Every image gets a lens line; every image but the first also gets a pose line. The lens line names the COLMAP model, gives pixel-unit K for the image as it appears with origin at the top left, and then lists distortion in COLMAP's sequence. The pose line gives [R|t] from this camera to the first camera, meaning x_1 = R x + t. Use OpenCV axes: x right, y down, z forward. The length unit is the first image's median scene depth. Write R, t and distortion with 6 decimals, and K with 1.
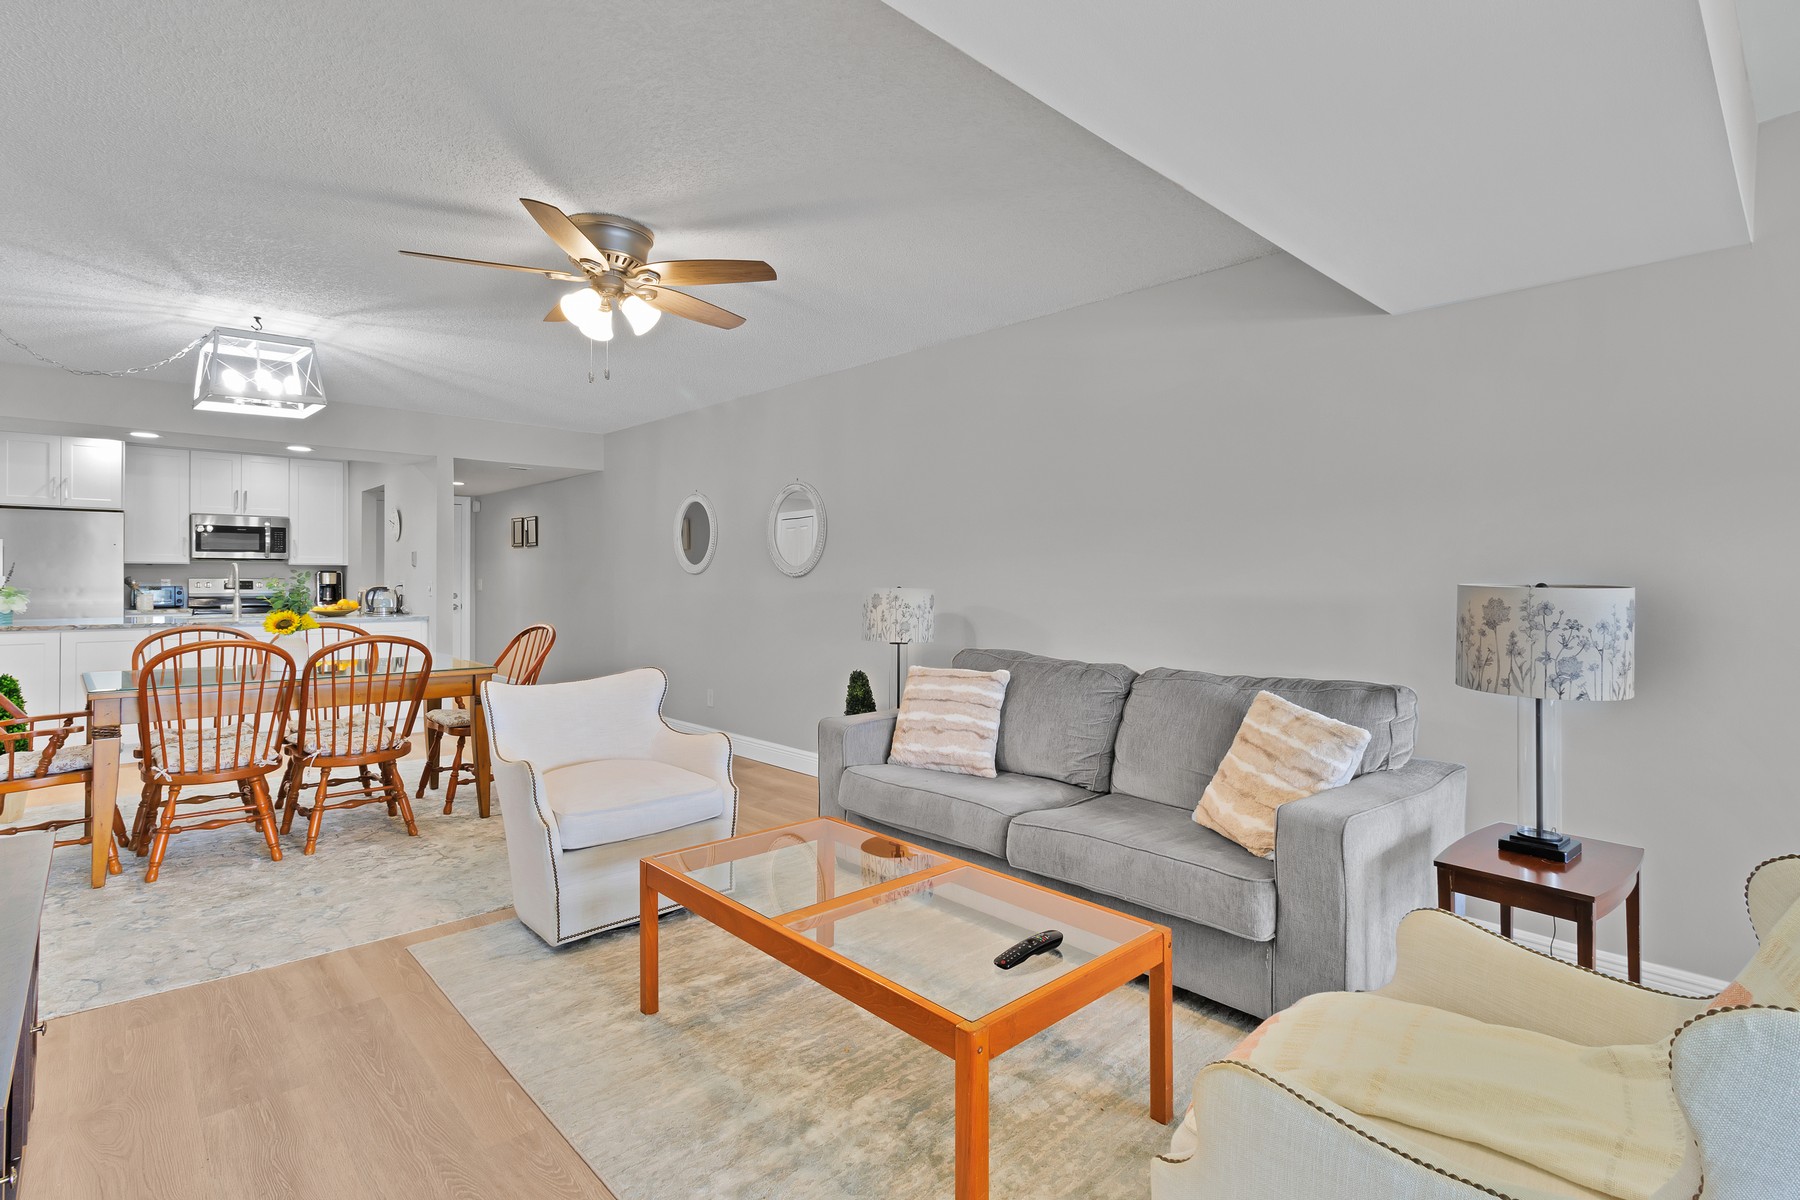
lens RADIAL K [[860.4, 0, 900.0], [0, 860.4, 600.0], [0, 0, 1]] dist [-0.001113, -0.000305]
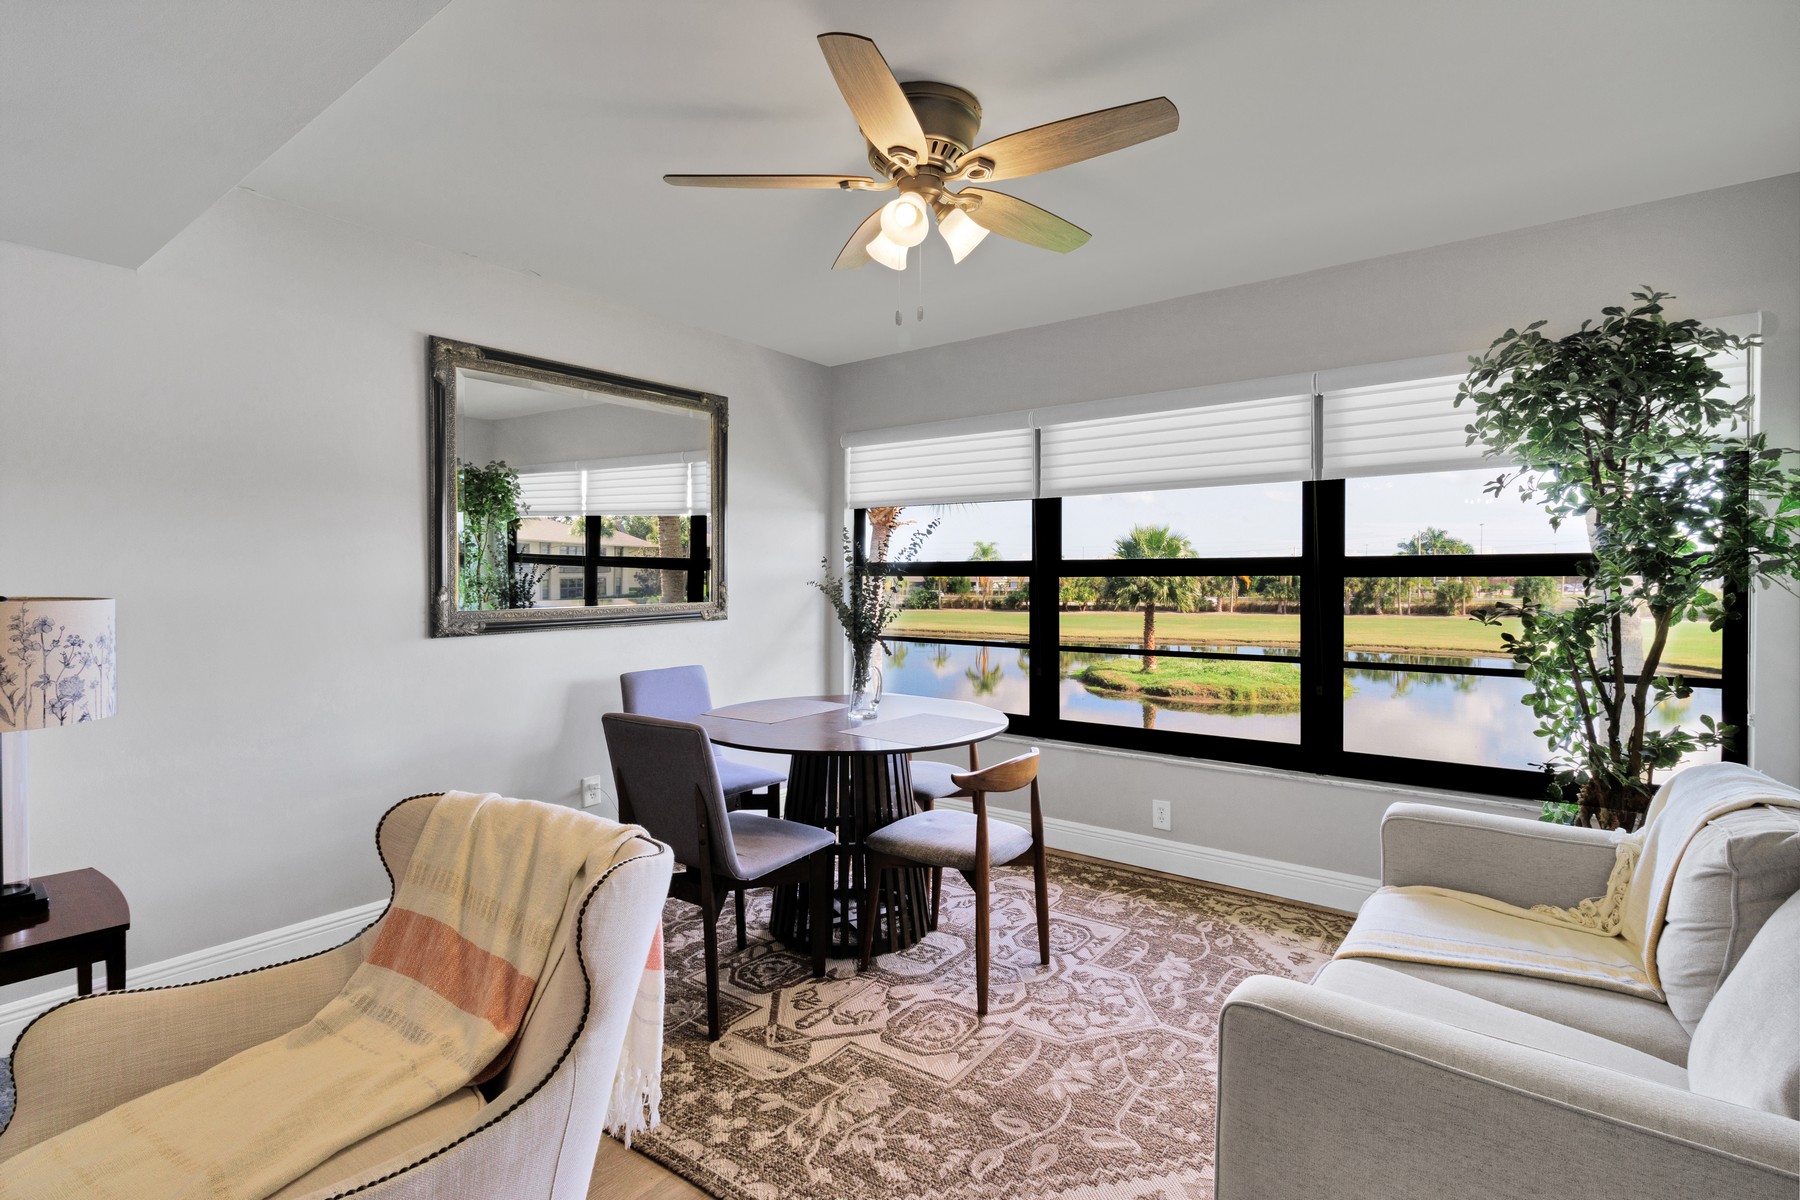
lens RADIAL K [[852.5, 0, 895.9], [0, 852.5, 590.0], [0, 0, 1]] dist [0.001167, -0.000012]
pose [[-0.175104, -0.018944, 0.984368, -0.253283], [0.025592, 0.999389, 0.023785, -0.023974], [-0.984217, 0.029357, -0.174512, 0.301460]]
